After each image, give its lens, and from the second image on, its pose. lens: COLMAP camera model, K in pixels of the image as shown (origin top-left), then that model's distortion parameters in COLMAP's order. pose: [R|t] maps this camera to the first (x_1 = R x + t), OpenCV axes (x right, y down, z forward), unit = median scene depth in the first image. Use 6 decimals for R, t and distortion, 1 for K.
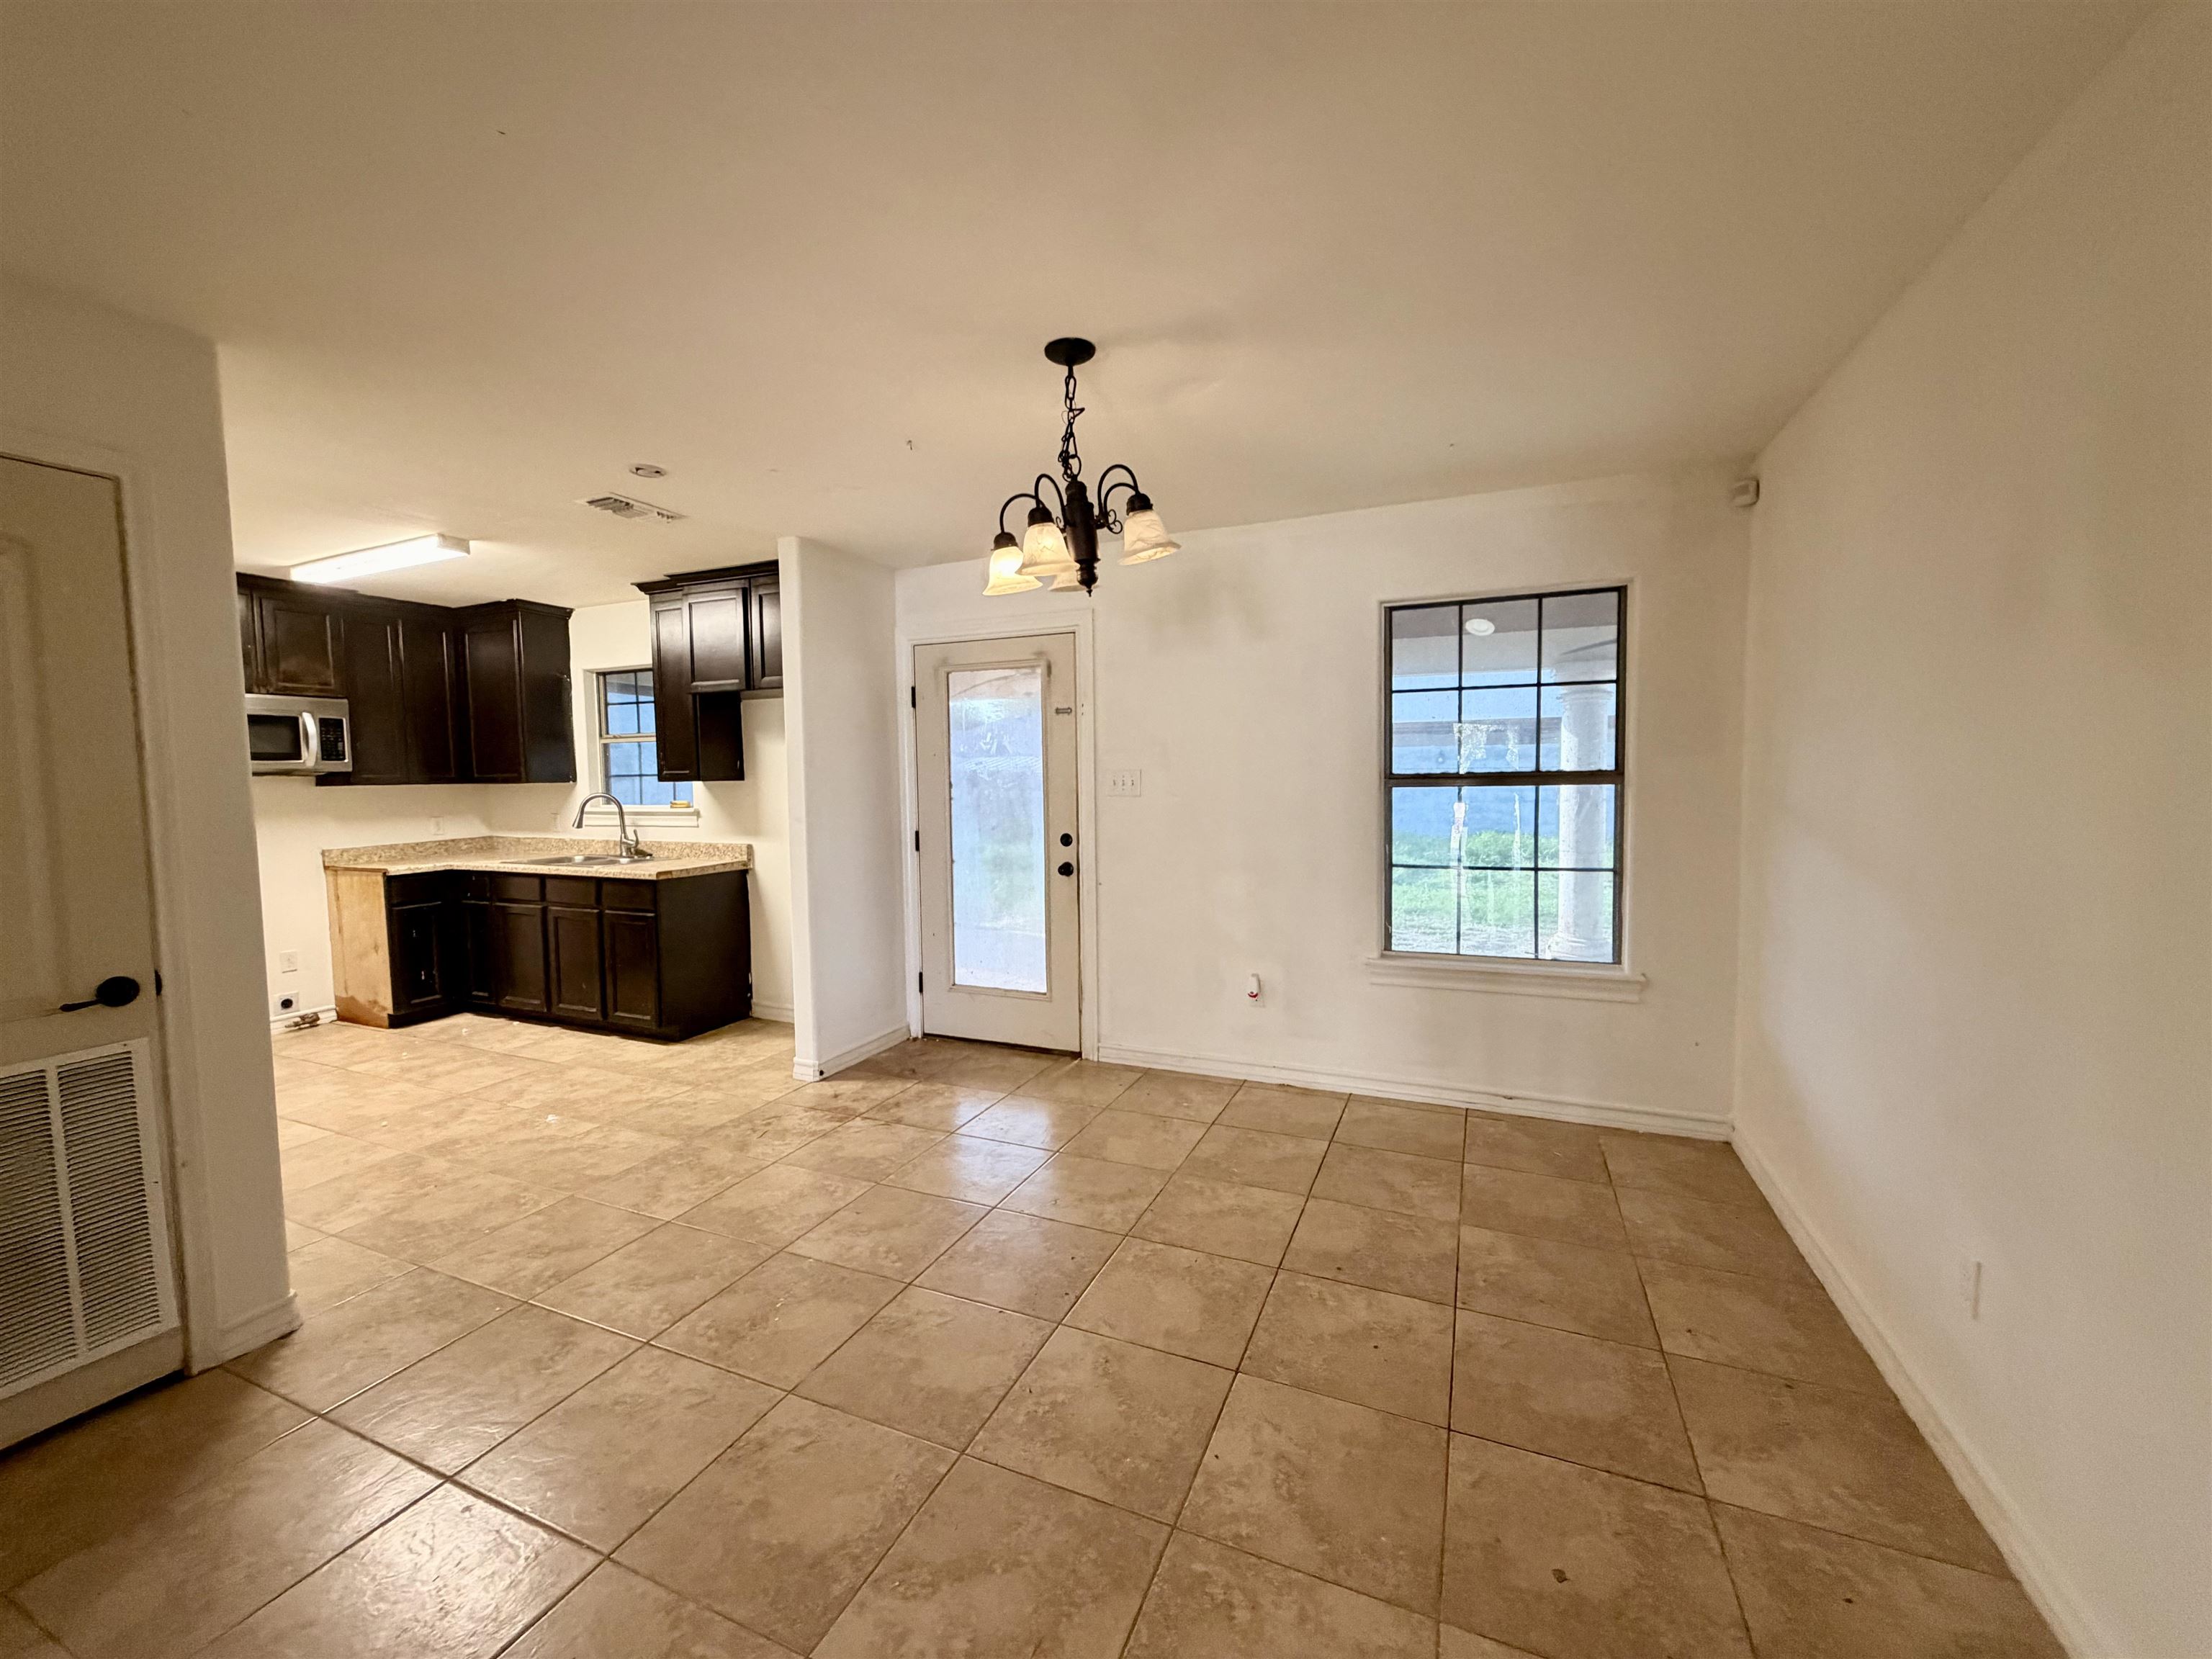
lens RADIAL K [[881.3, 0, 1097.1], [0, 881.3, 828.8], [0, 0, 1]] dist [-0.003442, 0.001258]
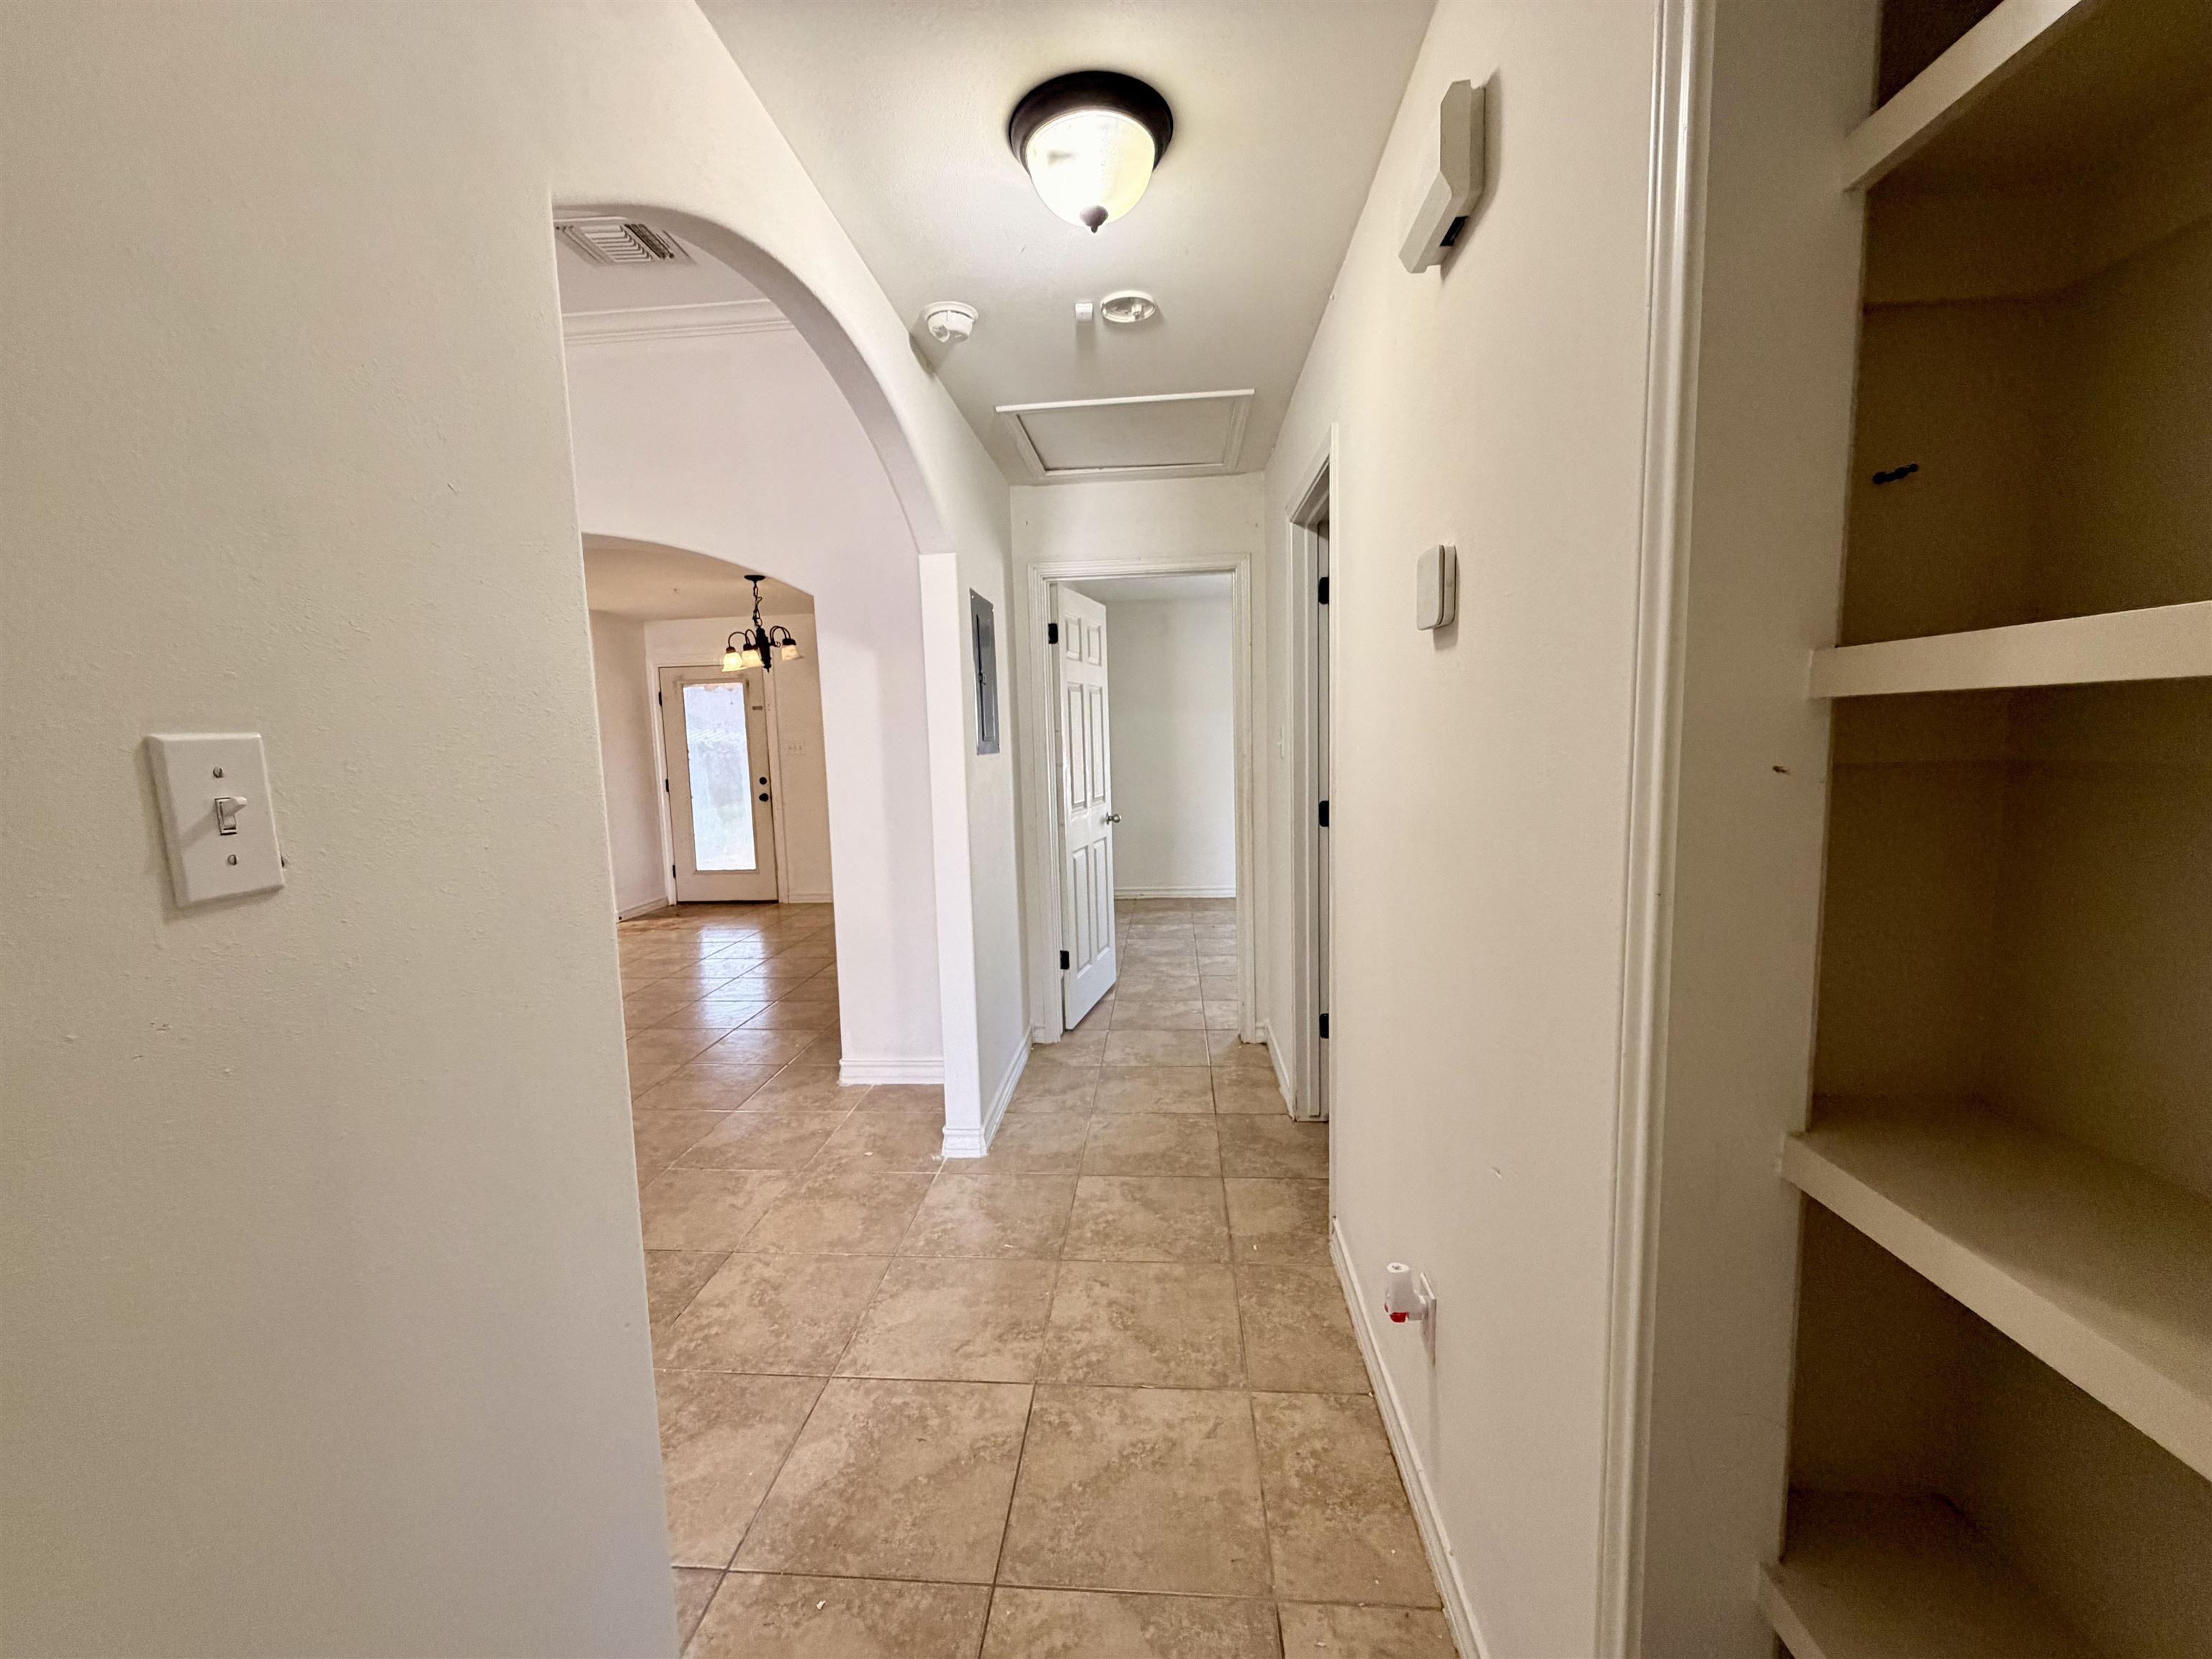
lens RADIAL K [[881.3, 0, 1105.9], [0, 881.3, 835.8], [0, 0, 1]] dist [-0.003442, 0.001258]
pose [[0.942349, -0.049406, 0.330965, 0.021719], [0.035807, 0.998250, 0.047068, 0.059578], [-0.332711, -0.032504, 0.942469, -0.843766]]
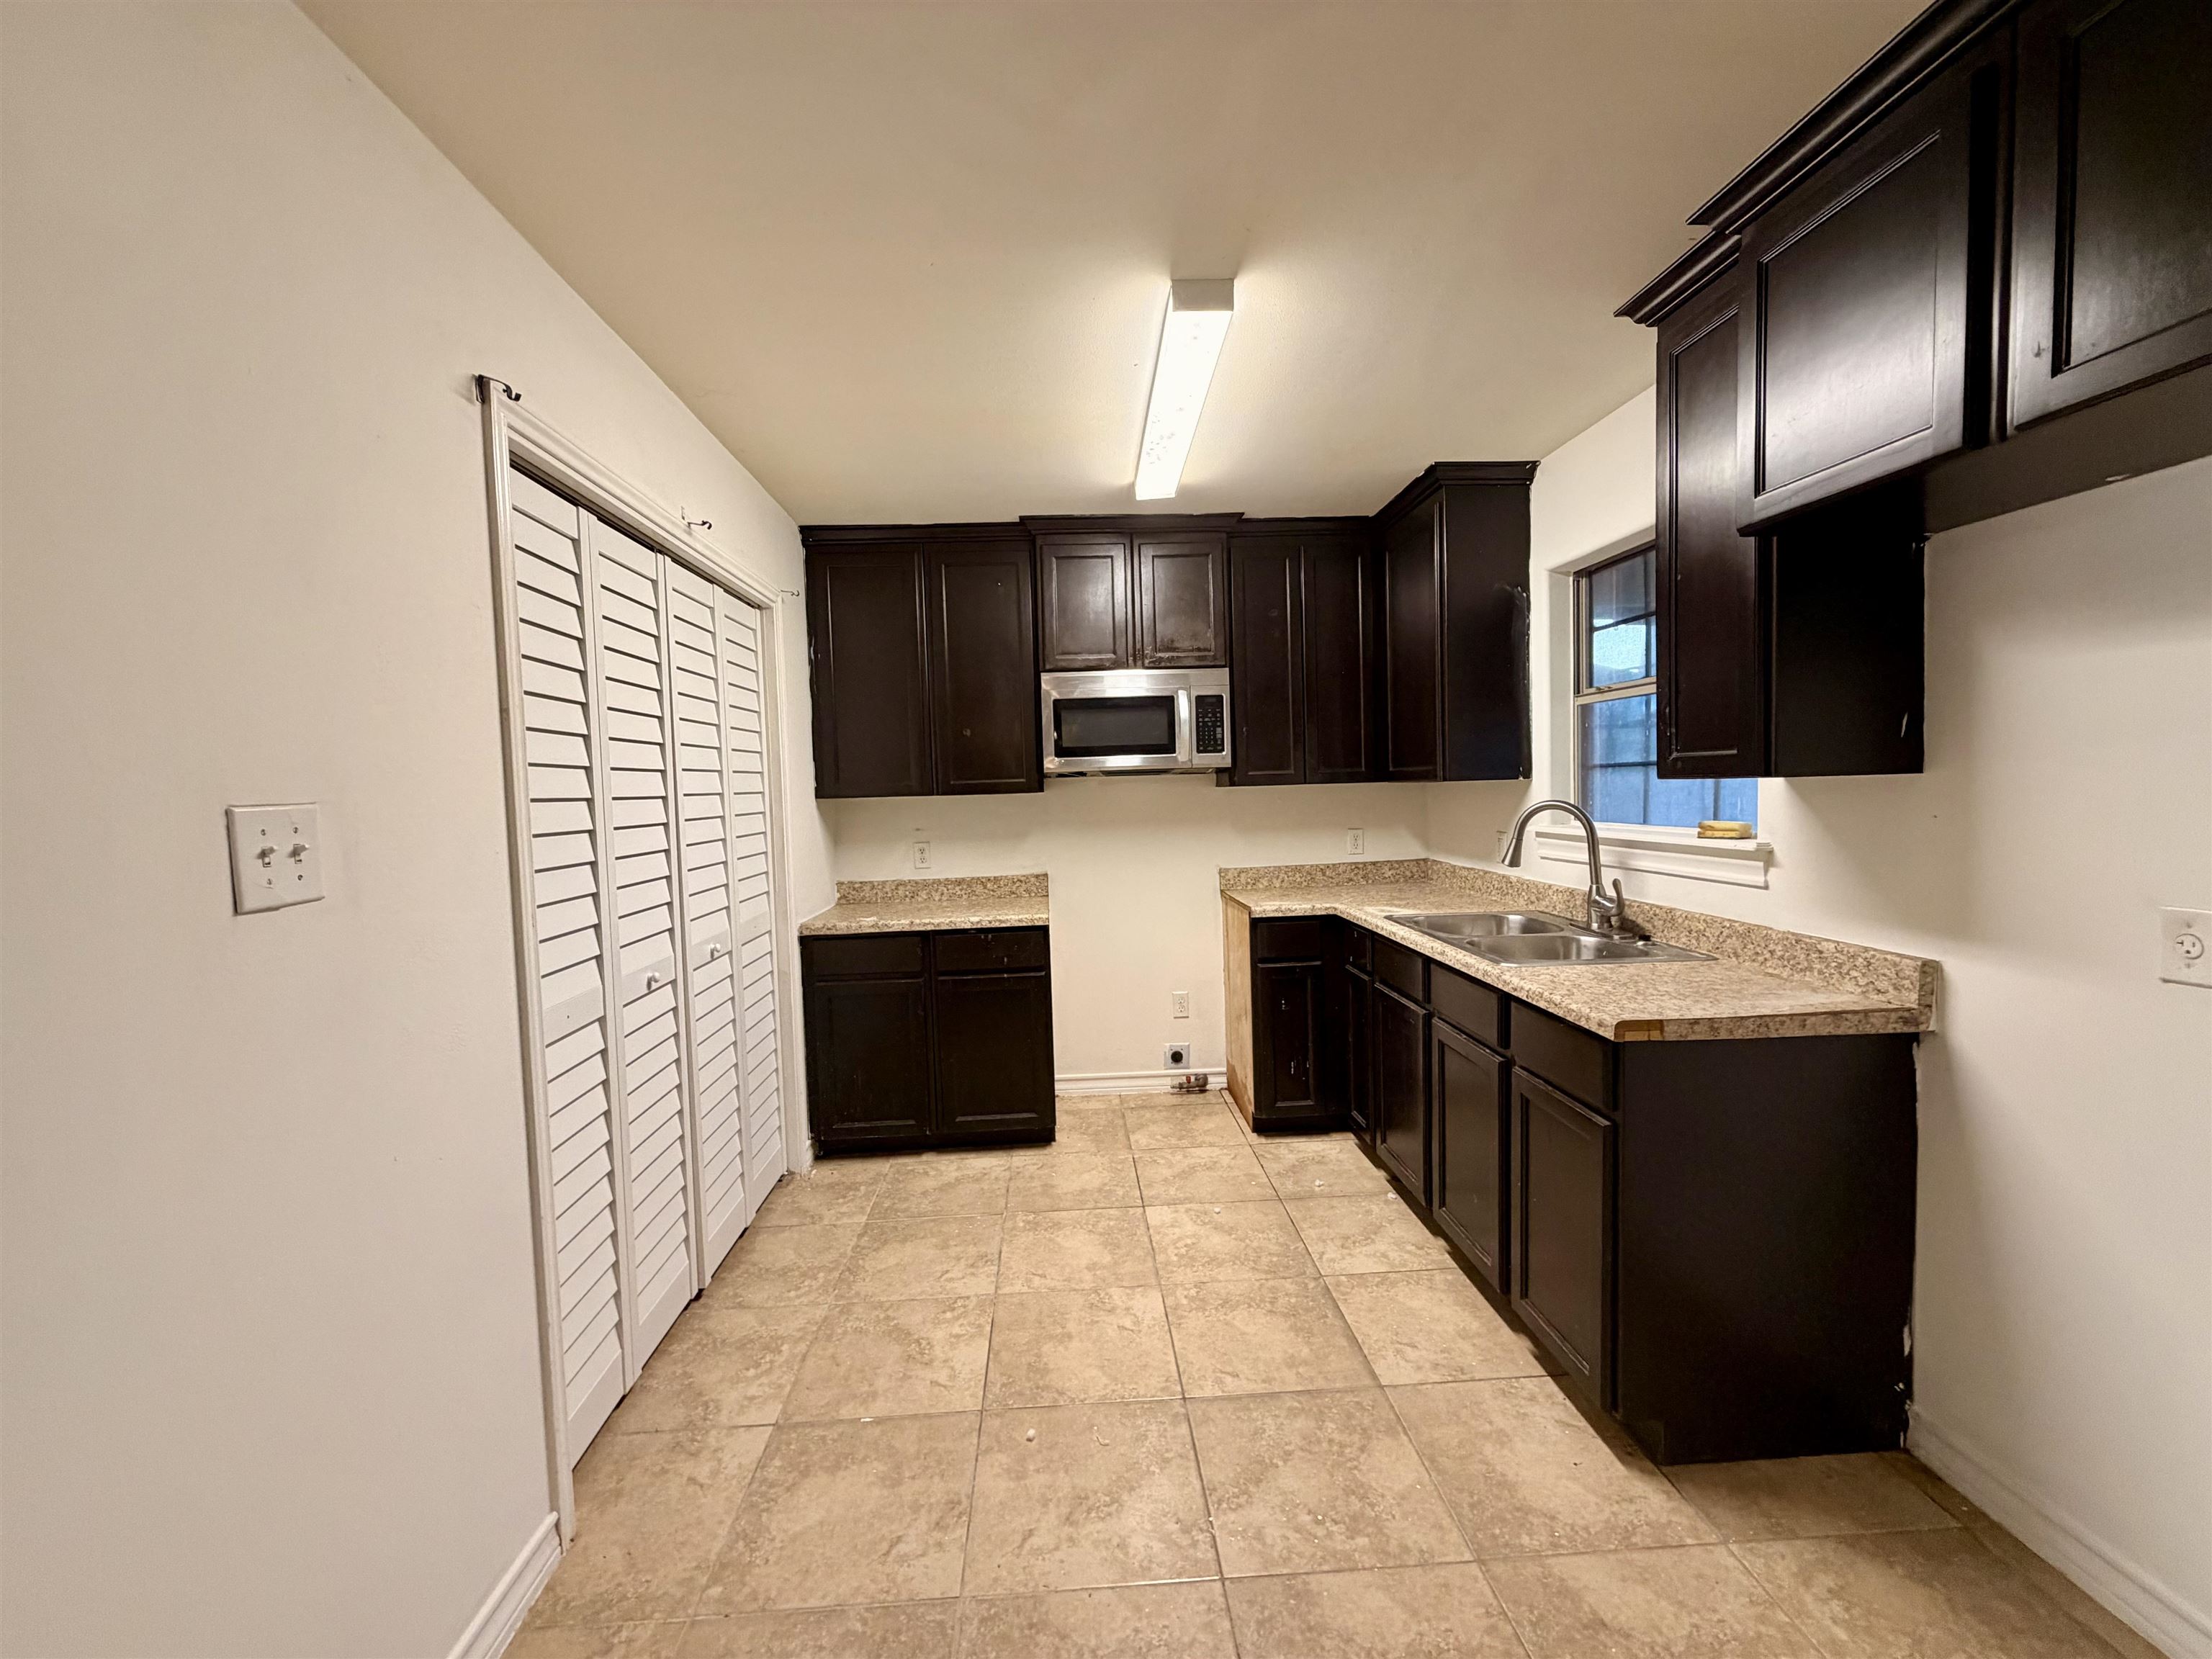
lens RADIAL K [[881.3, 0, 1096.4], [0, 881.3, 826.1], [0, 0, 1]] dist [-0.003442, 0.001258]
pose [[0.443372, 0.041920, -0.895357, -0.257624], [-0.032609, 0.998999, 0.030625, -0.037131], [0.895744, 0.015618, 0.444295, 0.613042]]
